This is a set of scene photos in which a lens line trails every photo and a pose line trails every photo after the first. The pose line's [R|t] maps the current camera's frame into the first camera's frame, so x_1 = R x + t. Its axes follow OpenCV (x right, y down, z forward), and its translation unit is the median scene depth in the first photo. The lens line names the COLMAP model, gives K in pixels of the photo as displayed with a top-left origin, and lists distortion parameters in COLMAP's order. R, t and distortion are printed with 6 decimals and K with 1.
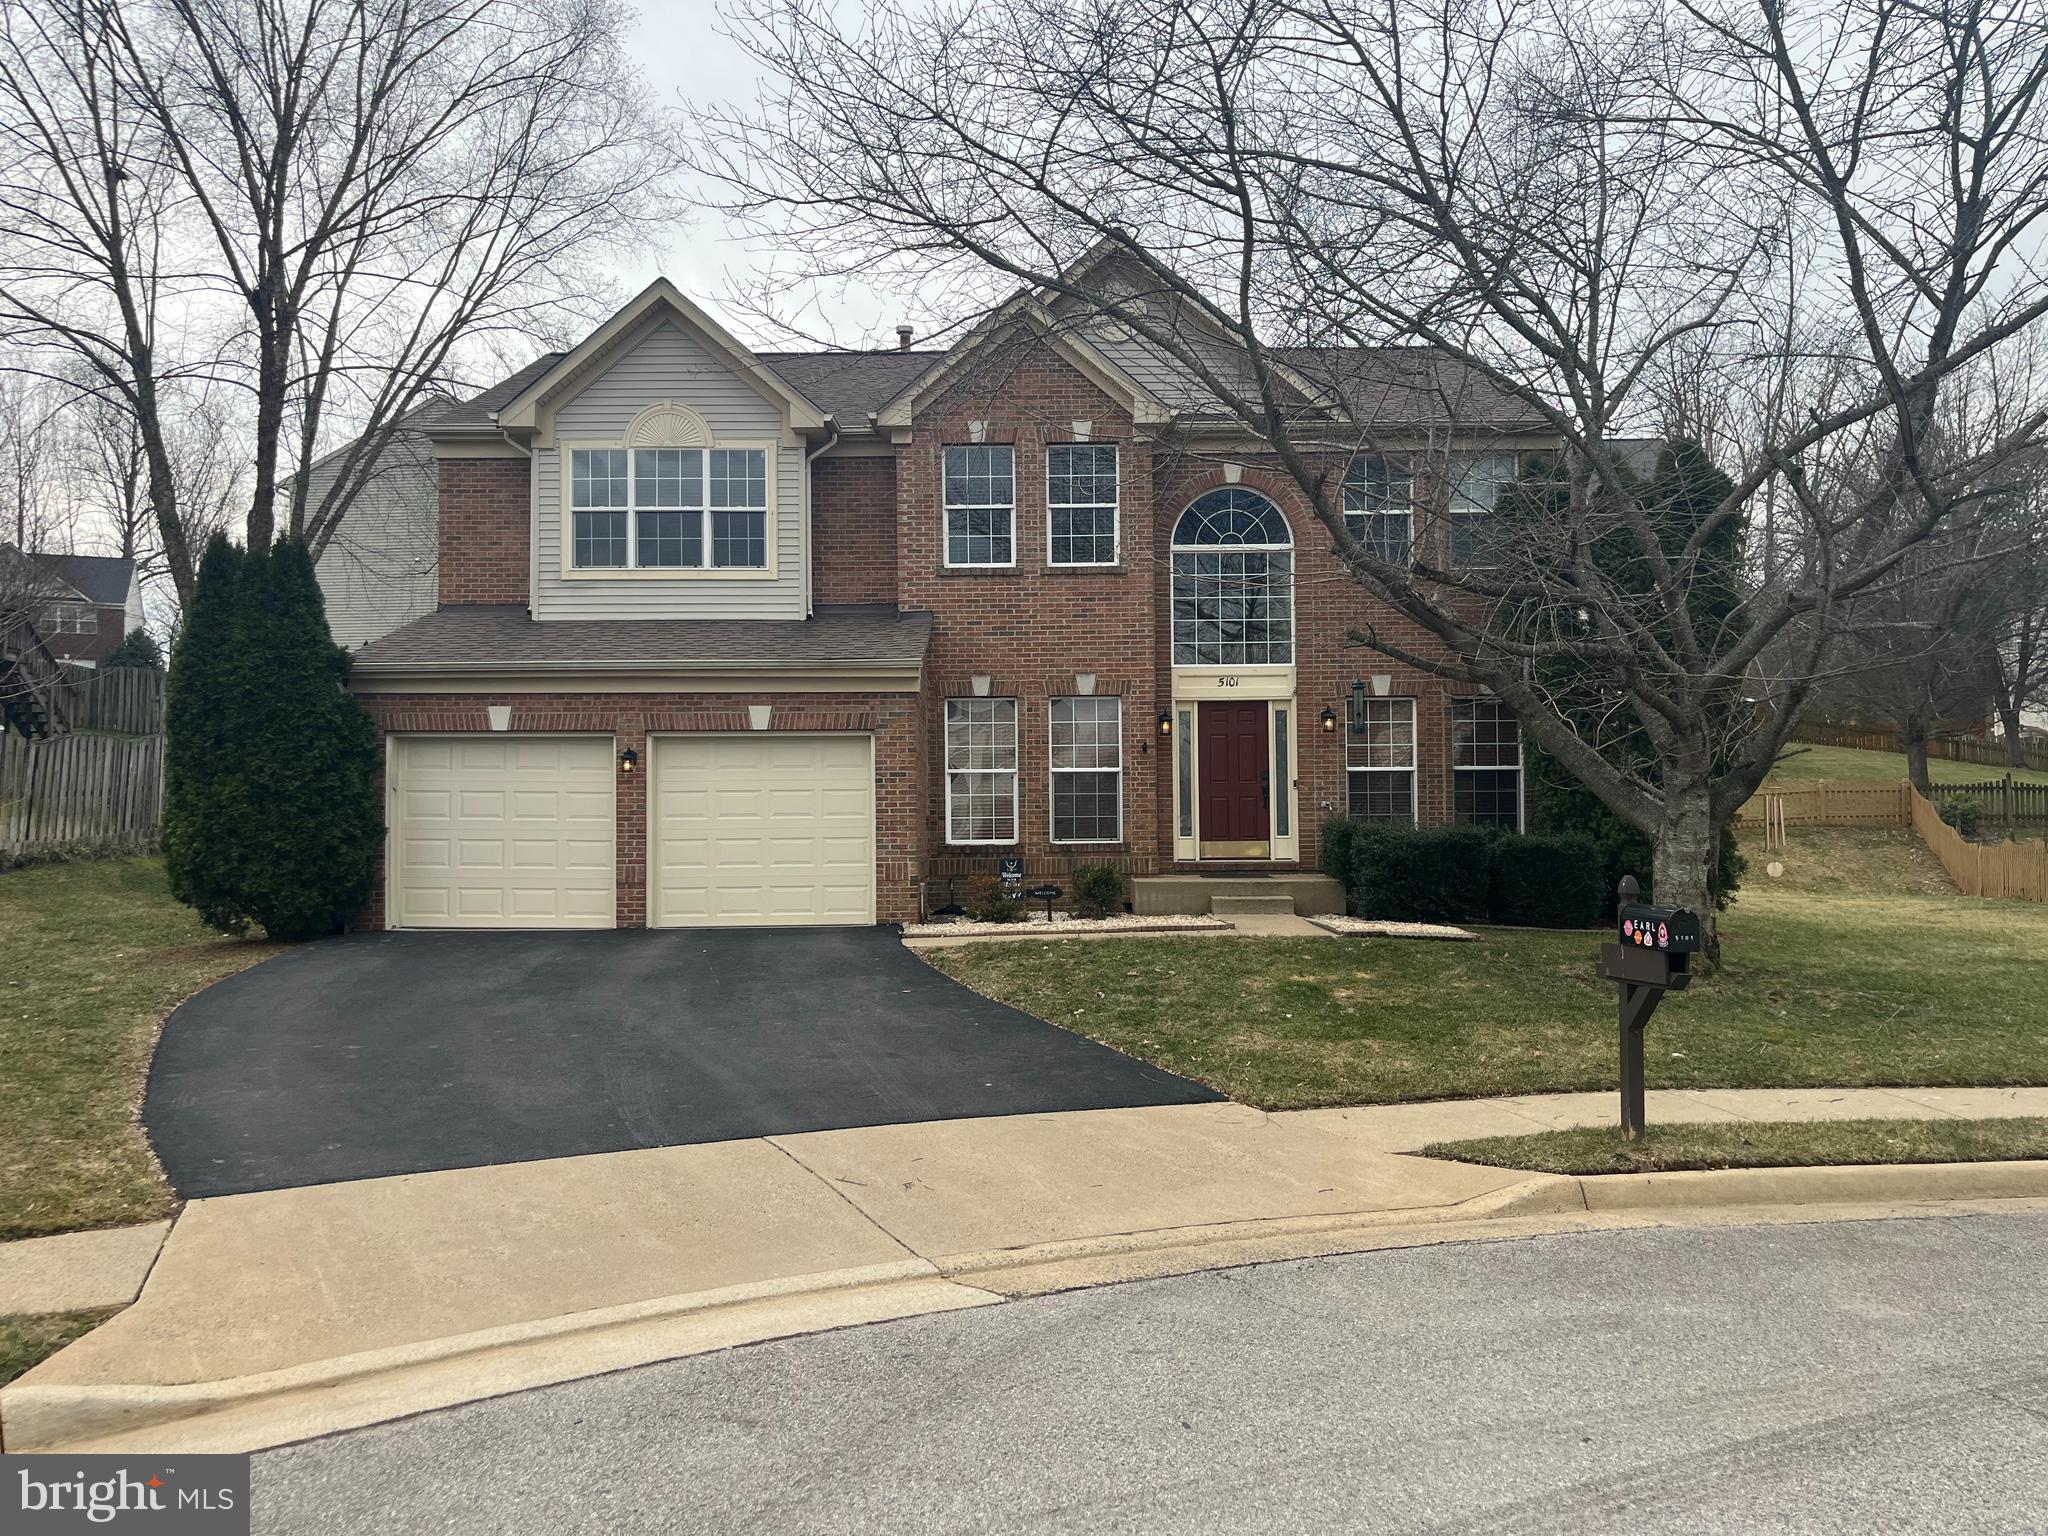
lens RADIAL K [[1531.2, 0, 1024.6], [0, 1531.2, 718.3], [0, 0, 1]] dist [0.113896, -0.159588]
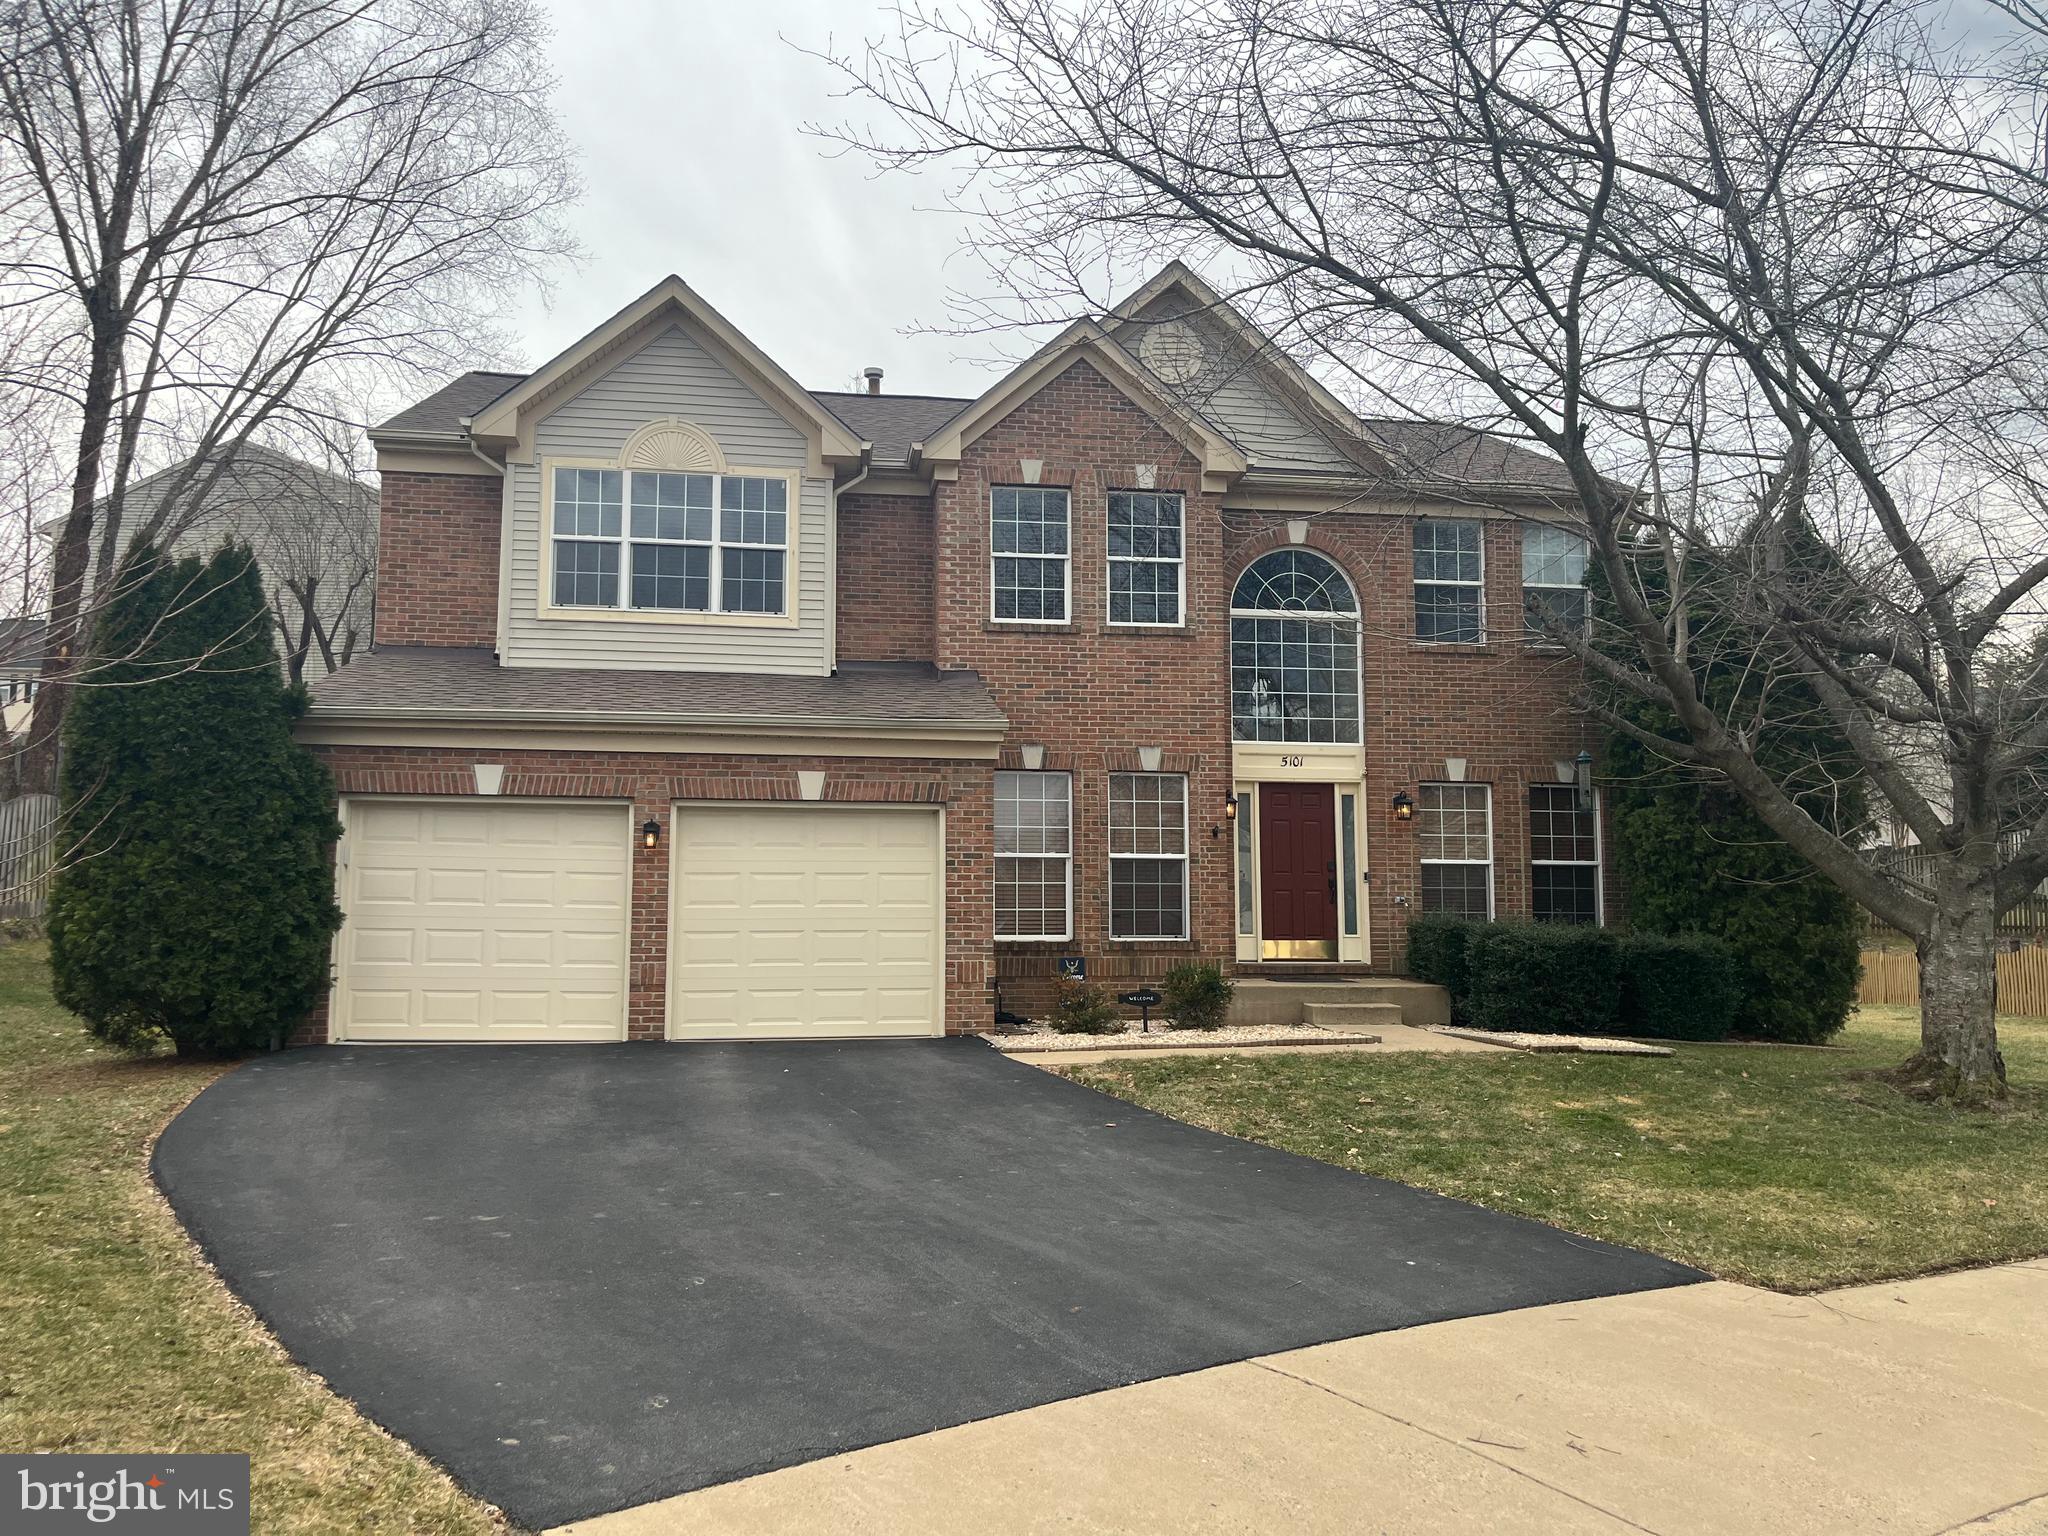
lens RADIAL K [[1531.2, 0, 1024.6], [0, 1531.2, 718.3], [0, 0, 1]] dist [0.113896, -0.159588]
pose [[0.988172, 0.030027, 0.150378, -0.163266], [-0.020240, 0.997601, -0.066196, 0.014238], [-0.152005, 0.062369, 0.986410, 0.135756]]
